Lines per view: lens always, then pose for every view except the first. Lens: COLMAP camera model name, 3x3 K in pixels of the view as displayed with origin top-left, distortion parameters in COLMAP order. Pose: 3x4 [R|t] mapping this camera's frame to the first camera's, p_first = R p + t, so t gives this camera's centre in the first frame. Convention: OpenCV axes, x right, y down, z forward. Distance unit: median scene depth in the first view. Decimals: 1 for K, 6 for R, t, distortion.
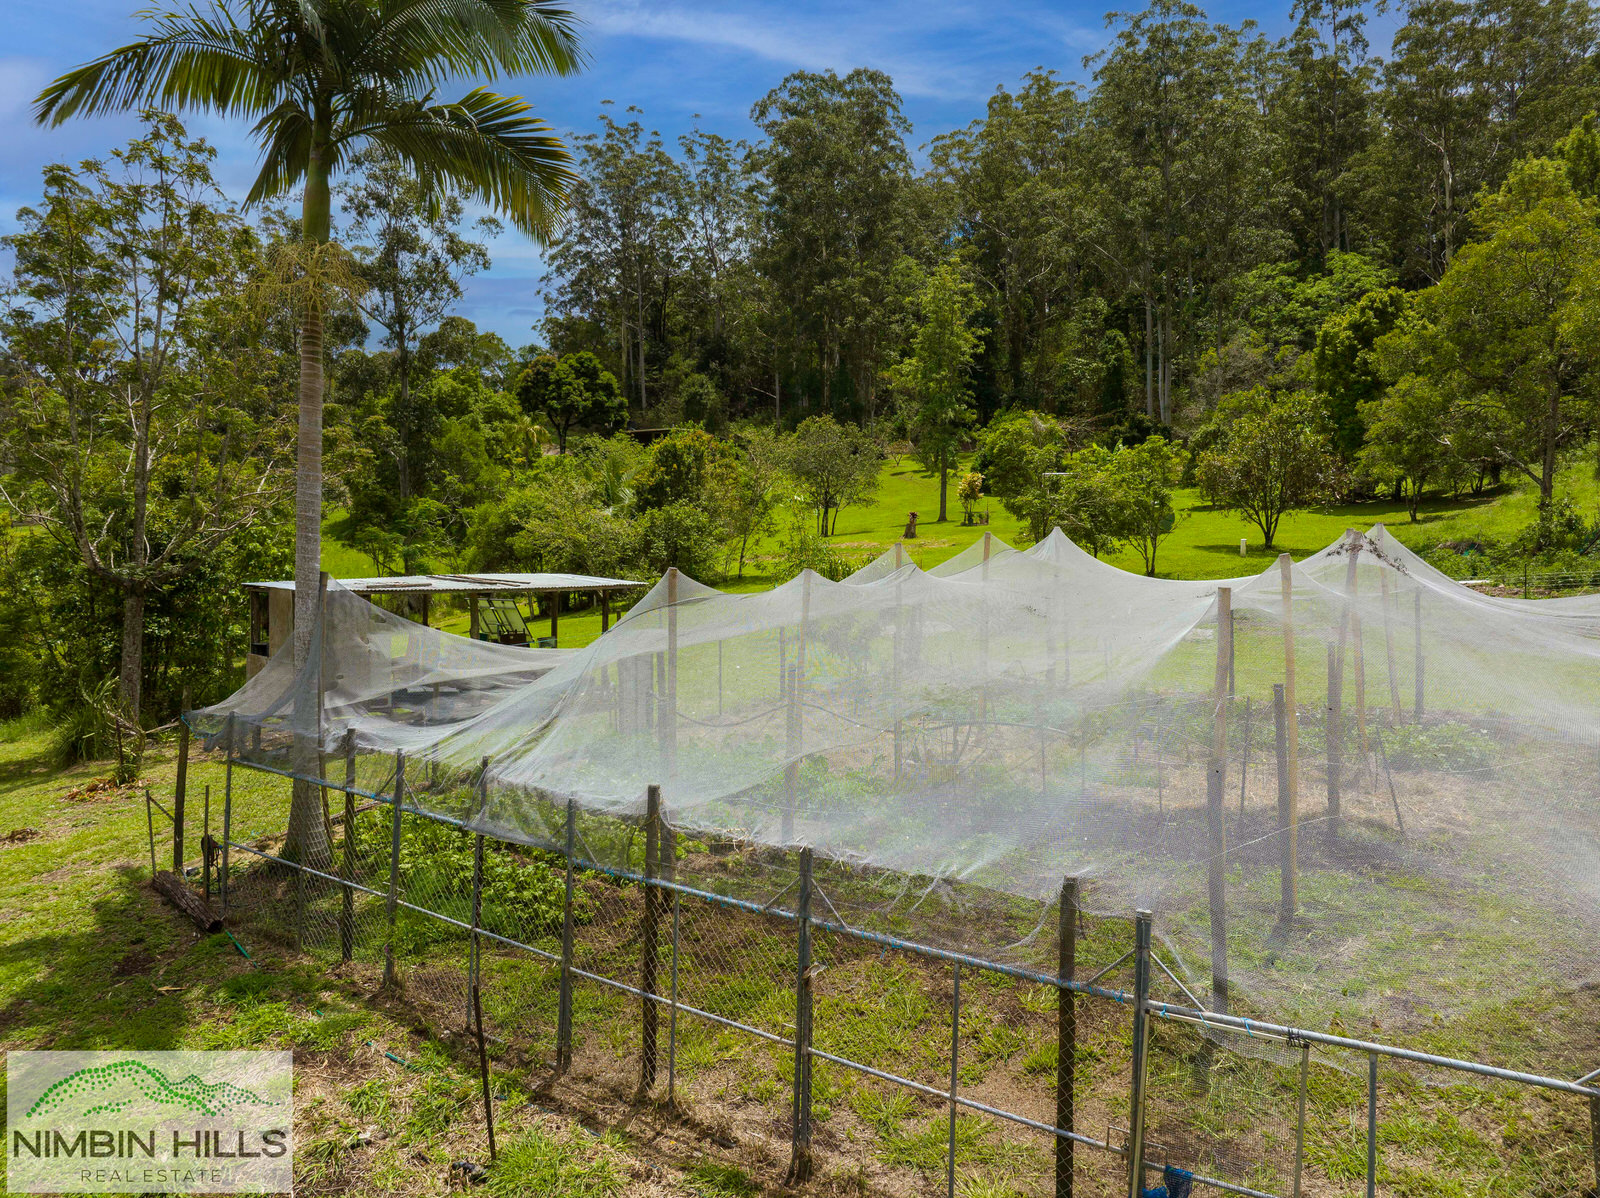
lens RADIAL K [[1132.3, 0, 805.8], [0, 1132.3, 589.5], [0, 0, 1]] dist [-0.061604, 0.040994]
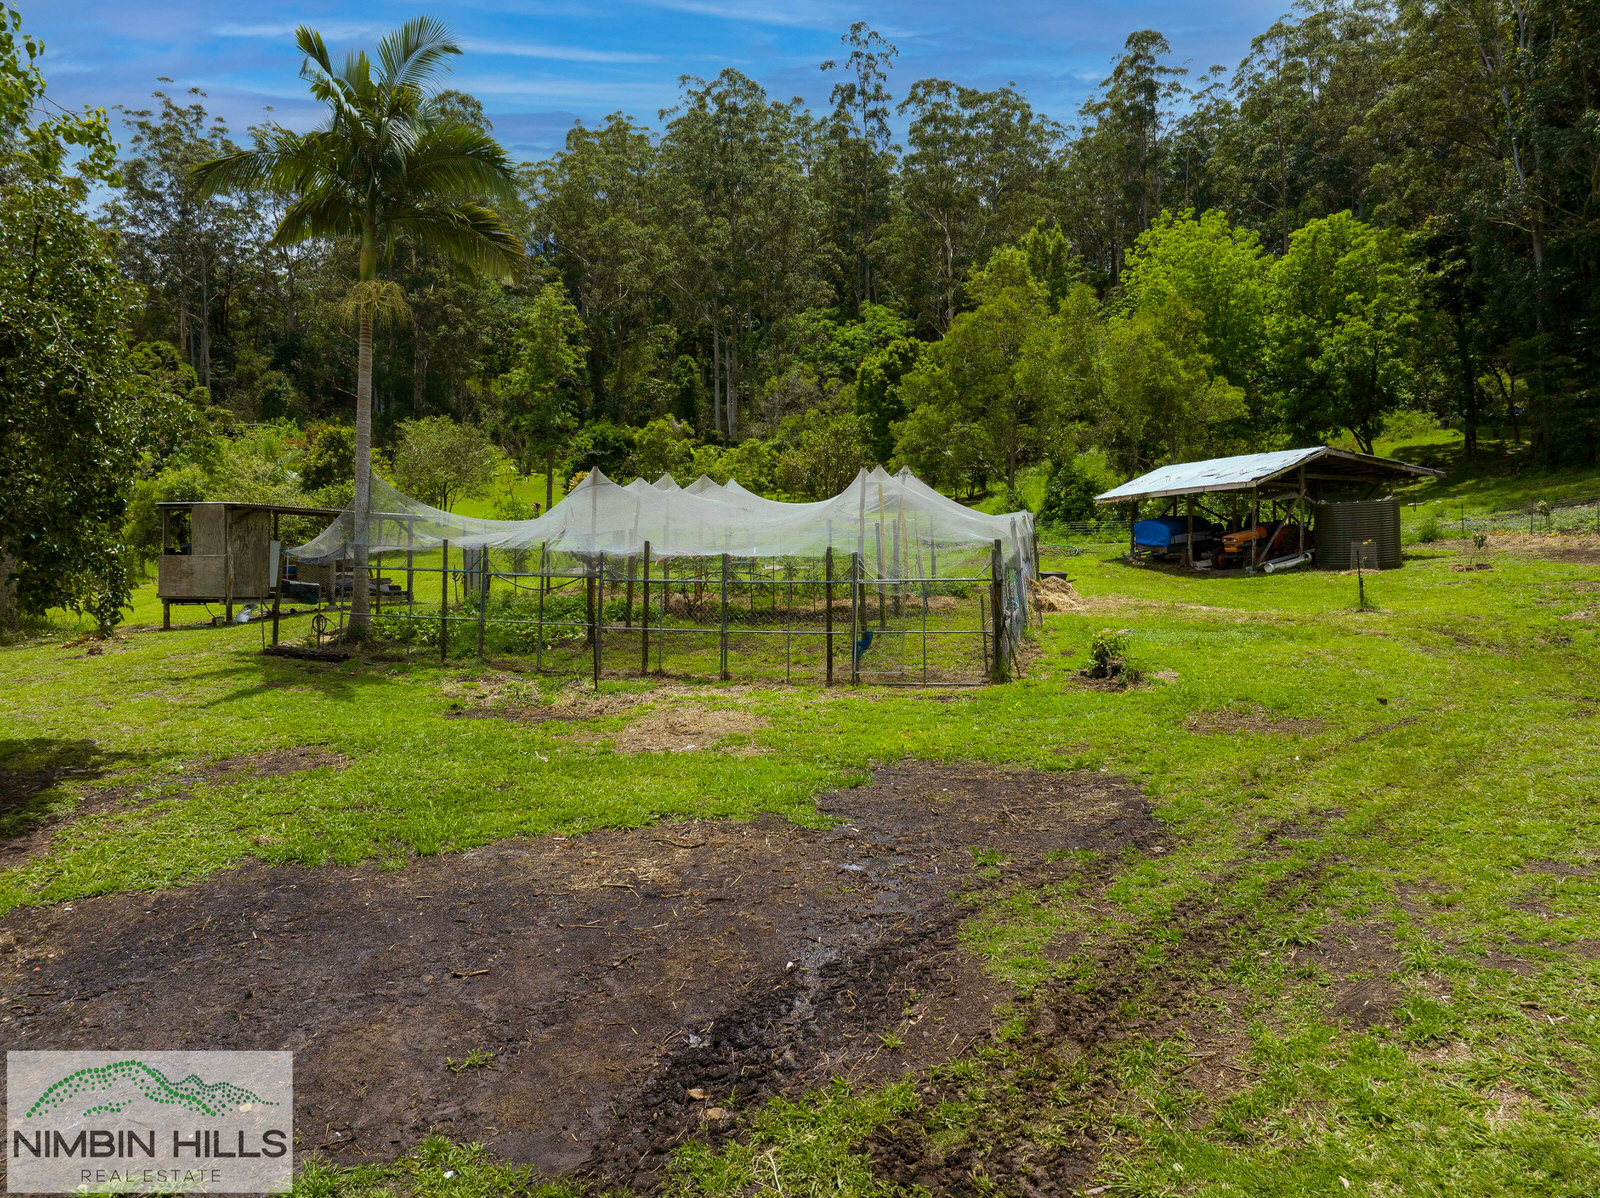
lens RADIAL K [[1132.2, 0, 801.5], [0, 1132.2, 570.9], [0, 0, 1]] dist [-0.006023, -0.061047]
pose [[0.925607, 0.001041, 0.378485, -0.055024], [0.011138, 0.999488, -0.029989, 0.023322], [-0.378322, 0.031974, 0.925122, -0.098949]]
